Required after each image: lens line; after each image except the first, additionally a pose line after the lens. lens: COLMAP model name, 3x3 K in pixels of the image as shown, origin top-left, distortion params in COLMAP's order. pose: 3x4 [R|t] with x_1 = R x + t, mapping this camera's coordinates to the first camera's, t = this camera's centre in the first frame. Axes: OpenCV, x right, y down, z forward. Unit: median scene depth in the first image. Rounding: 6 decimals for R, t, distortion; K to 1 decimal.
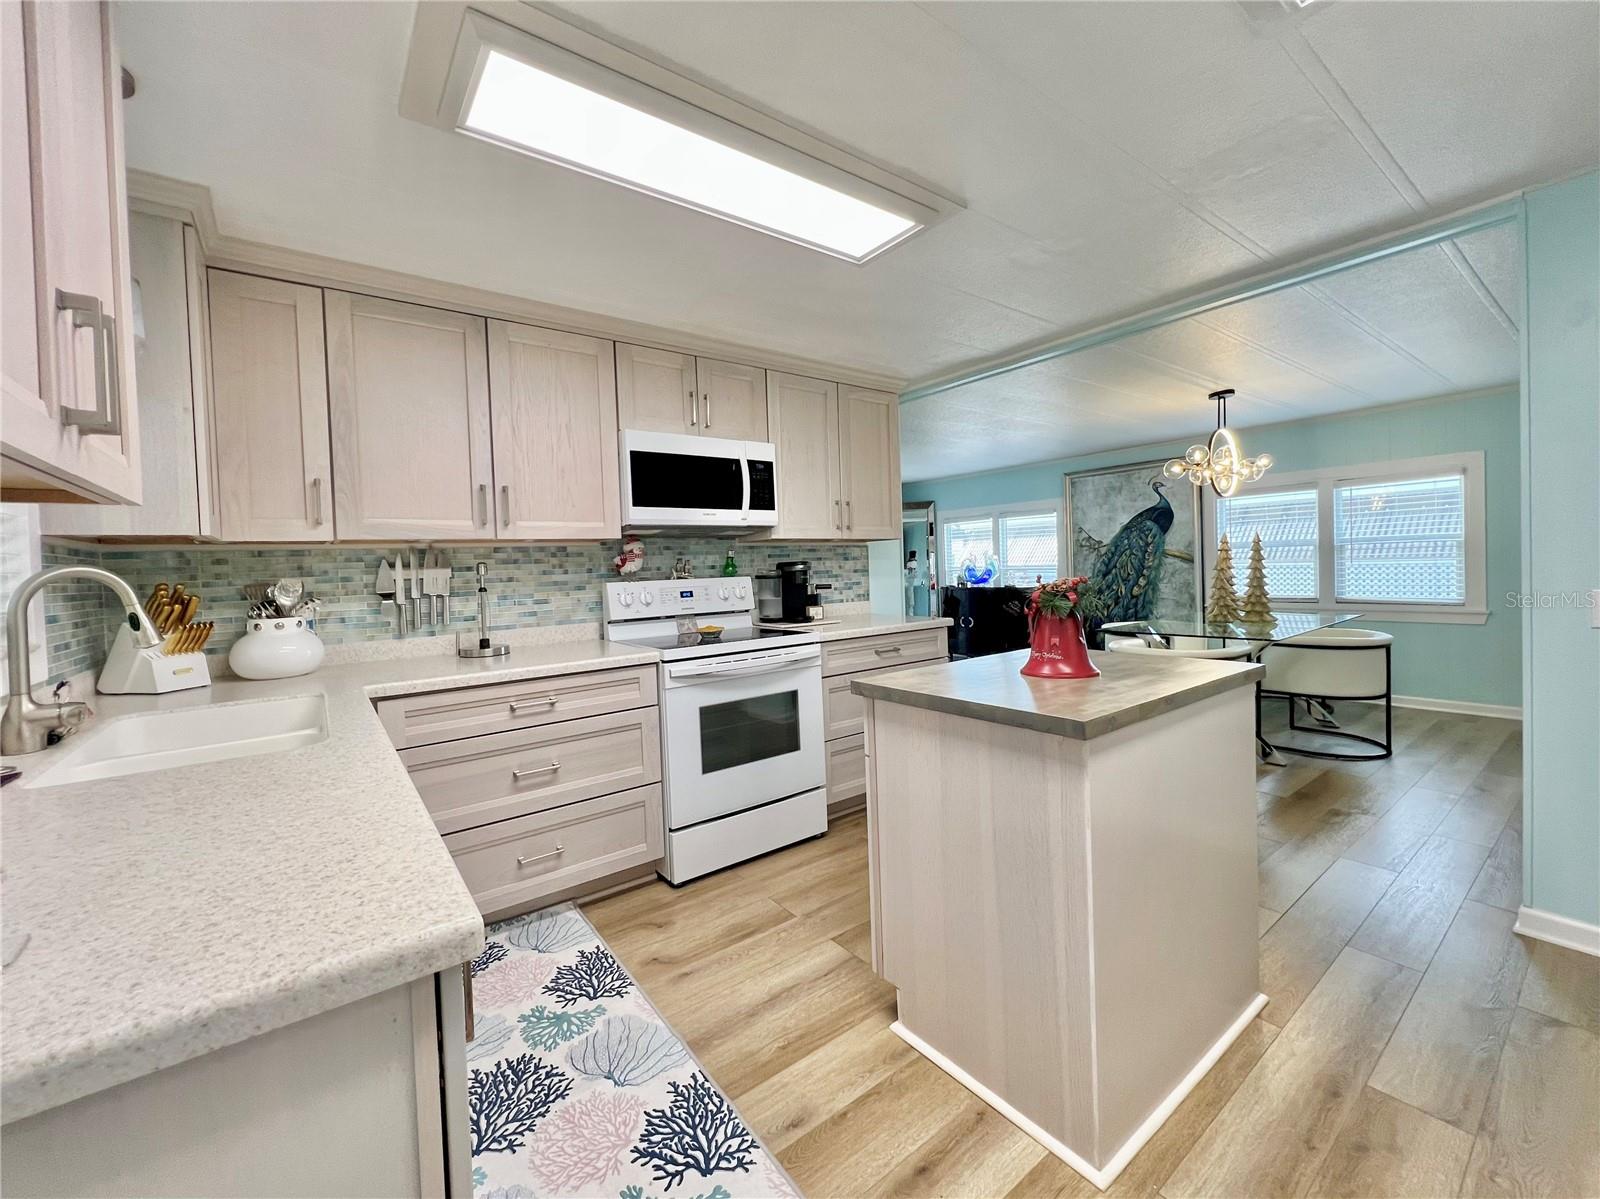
lens RADIAL K [[657.2, 0, 804.1], [0, 657.2, 578.8], [0, 0, 1]] dist [-0.000907, 0.000135]
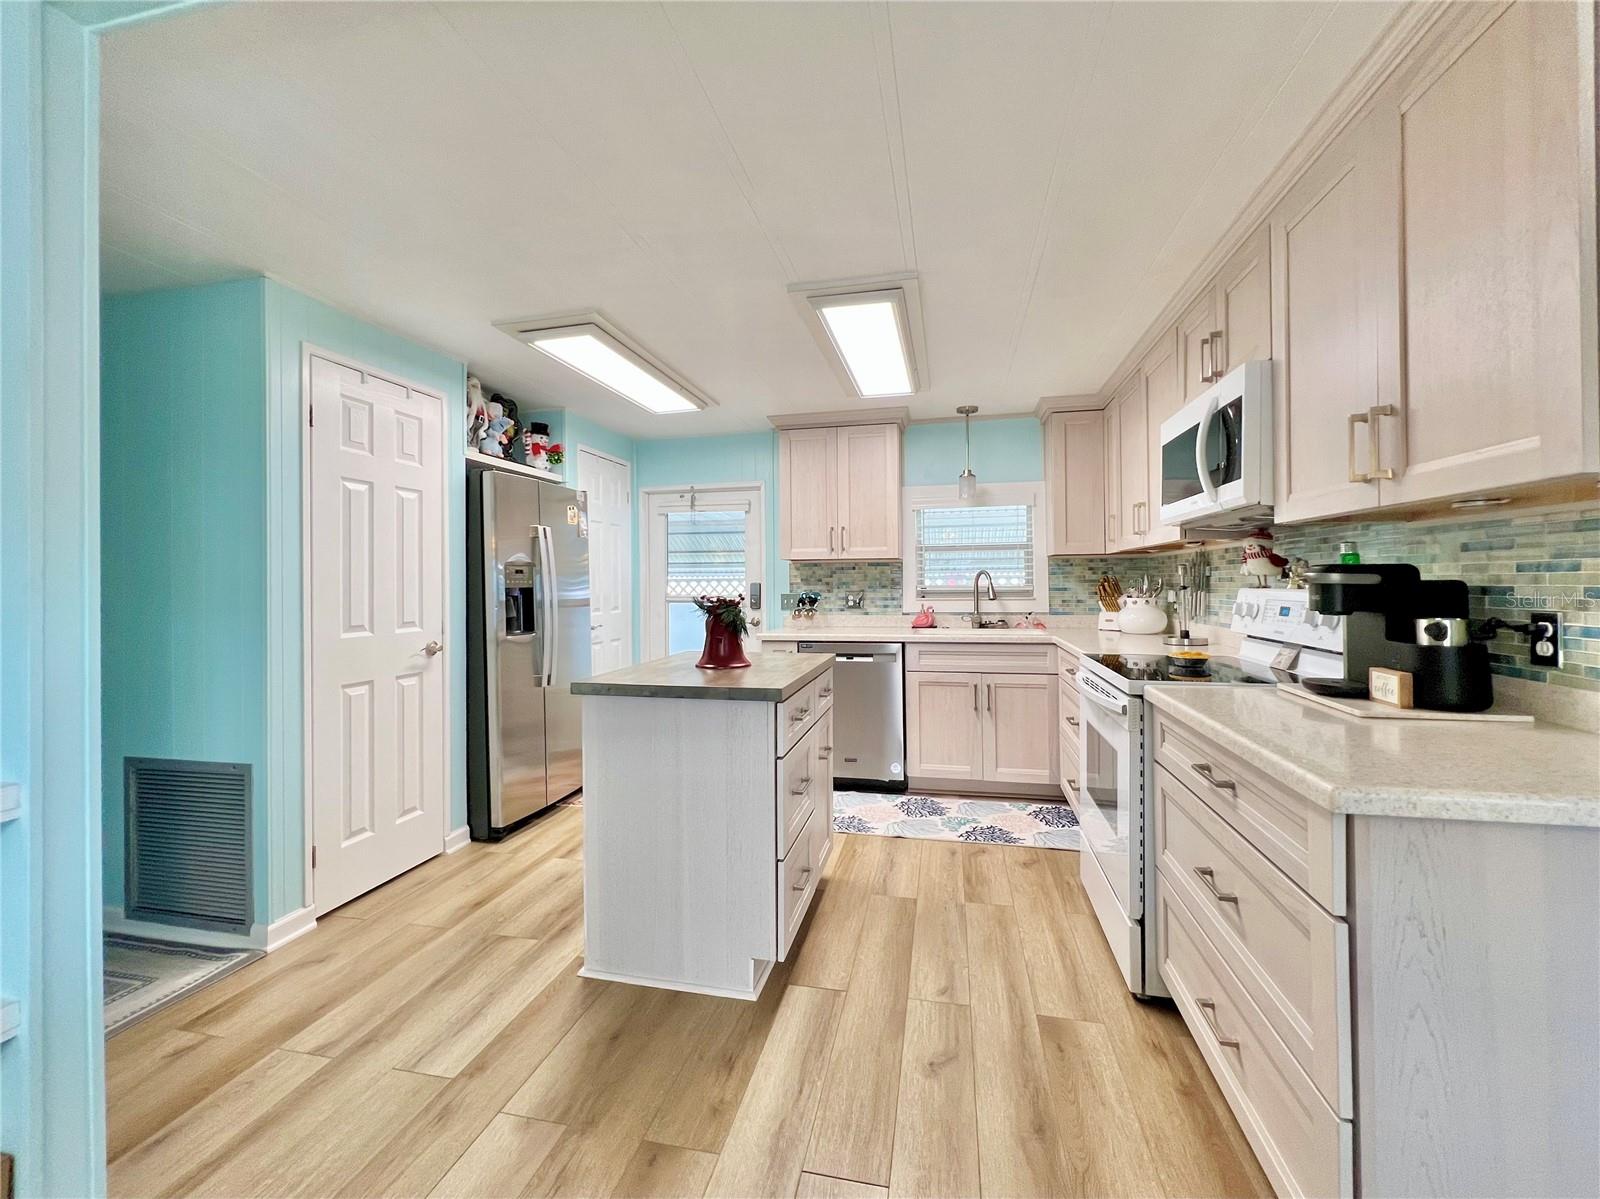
lens RADIAL K [[657.2, 0, 804.1], [0, 657.2, 578.8], [0, 0, 1]] dist [-0.000907, 0.000135]
pose [[-0.762557, 0.038311, -0.645786, 0.704778], [0.021922, 0.999202, 0.033391, -0.048118], [0.646550, 0.011305, -0.762788, 1.337381]]
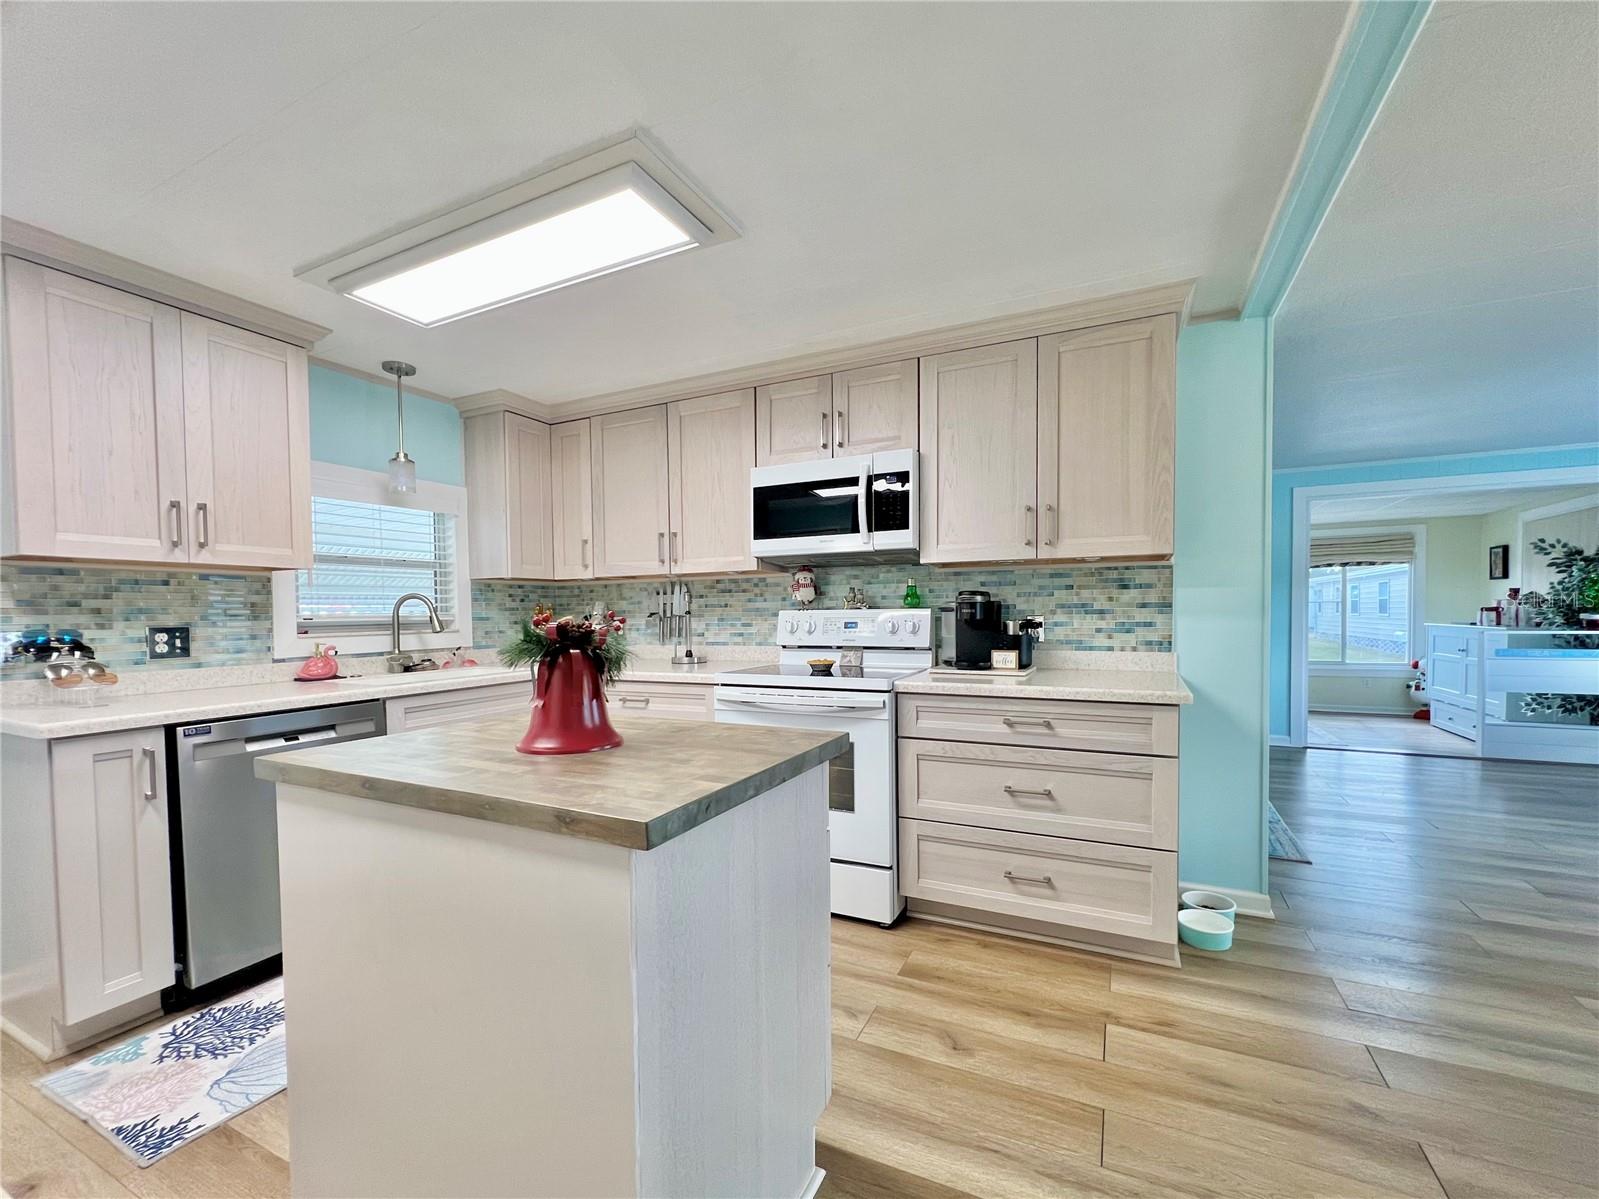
lens RADIAL K [[664.7, 0, 804.8], [0, 664.7, 632.8], [0, 0, 1]] dist [-0.000507, 0.000056]
pose [[0.450142, 0.057758, -0.891087, 0.729830], [-0.021744, 0.998319, 0.053725, -0.017789], [0.892692, -0.004808, 0.450641, 0.563717]]
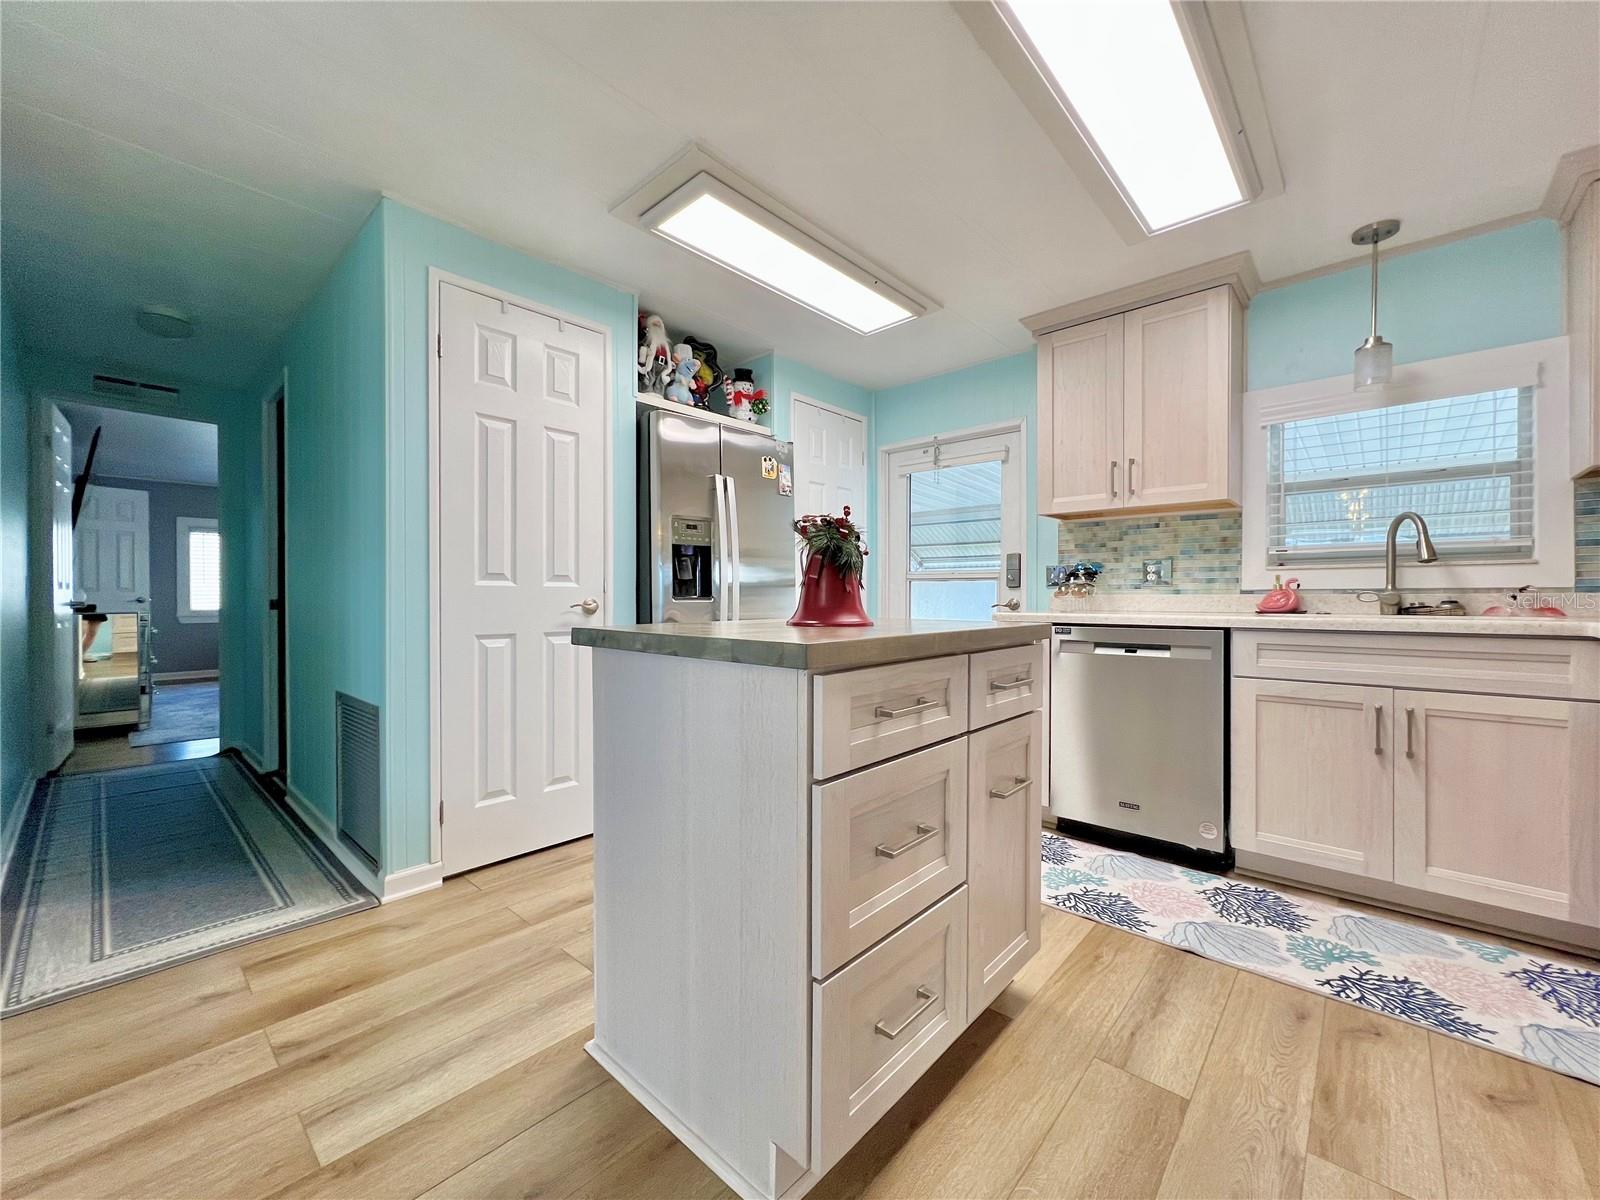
lens RADIAL K [[639.8, 0, 805.0], [0, 639.8, 600.8], [0, 0, 1]] dist [-0.001495, 0.000148]
pose [[-0.981989, 0.036251, -0.185427, 0.359356], [0.030526, 0.998968, 0.033635, 0.051575], [0.186455, 0.027369, -0.982082, 1.135095]]
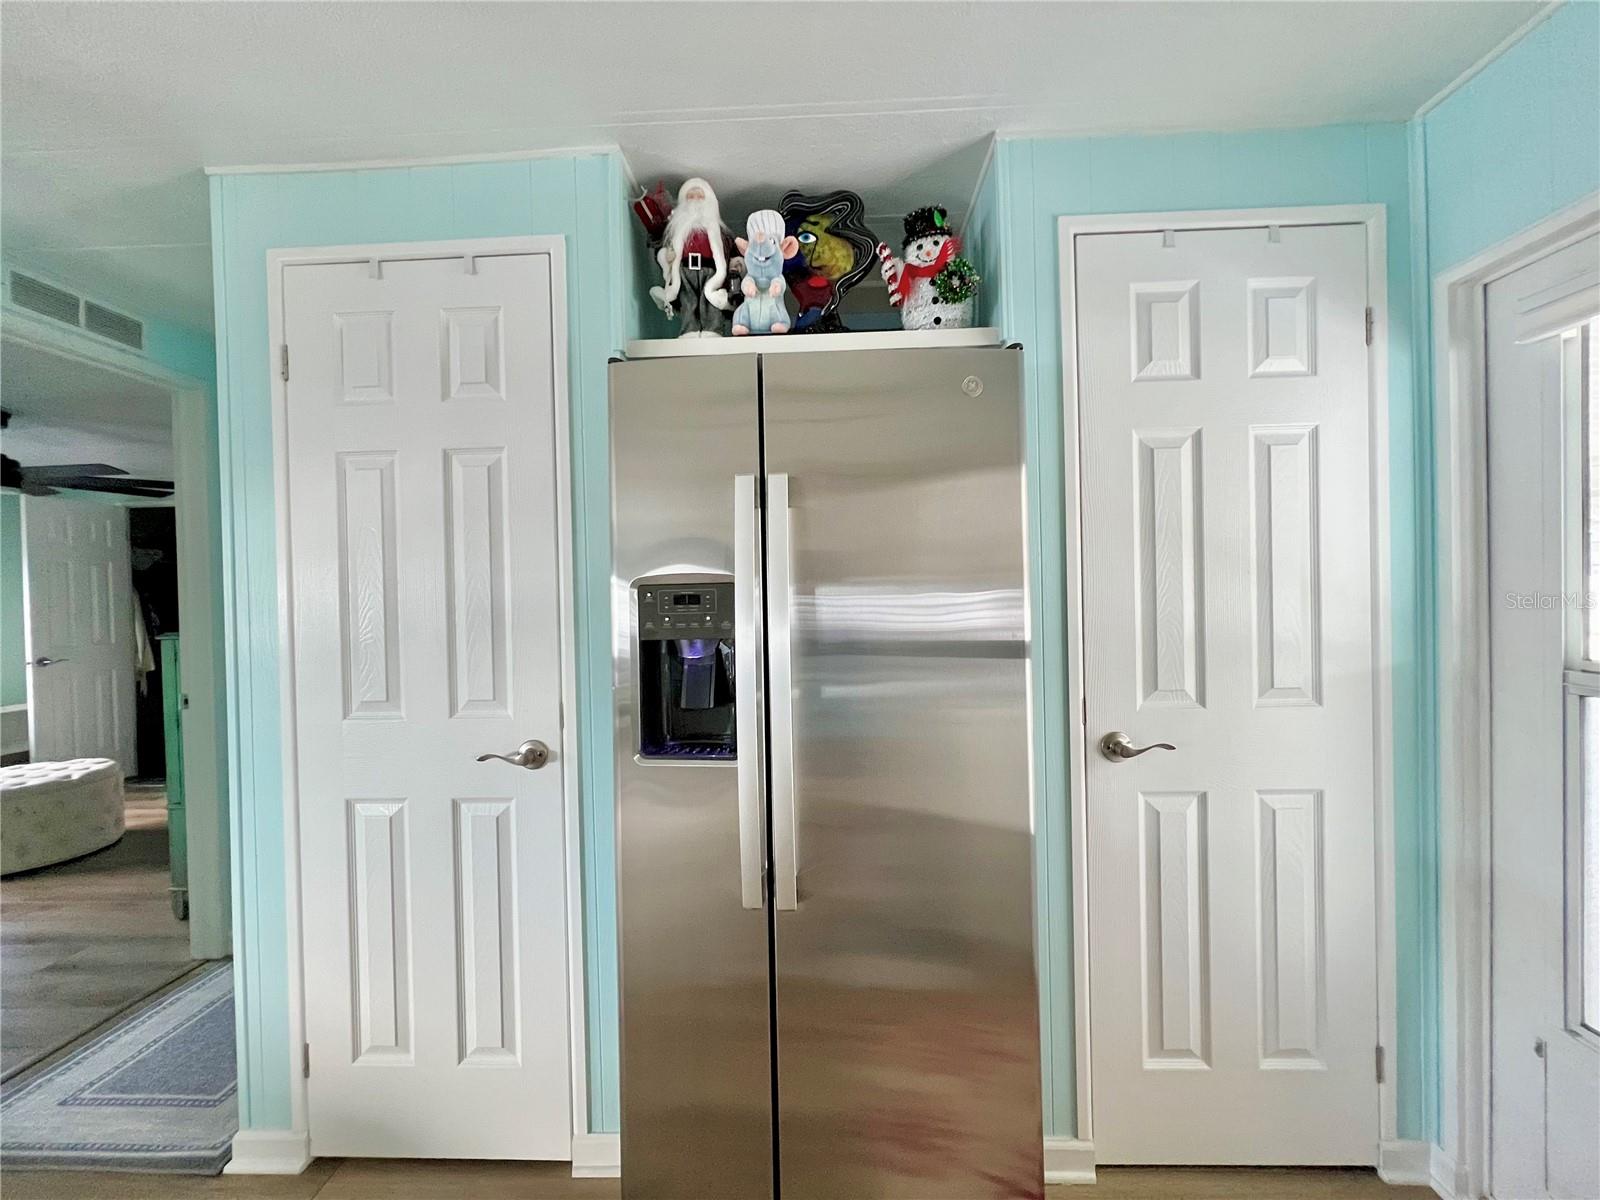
lens RADIAL K [[642.6, 0, 800.0], [0, 642.6, 600.0], [0, 0, 1]] dist [0.009132, 0.000036]
pose [[-0.769231, 0.043532, 0.637486, -0.000748], [0.061059, 0.998119, 0.005519, -0.030490], [-0.636047, 0.043169, -0.770442, 0.440372]]
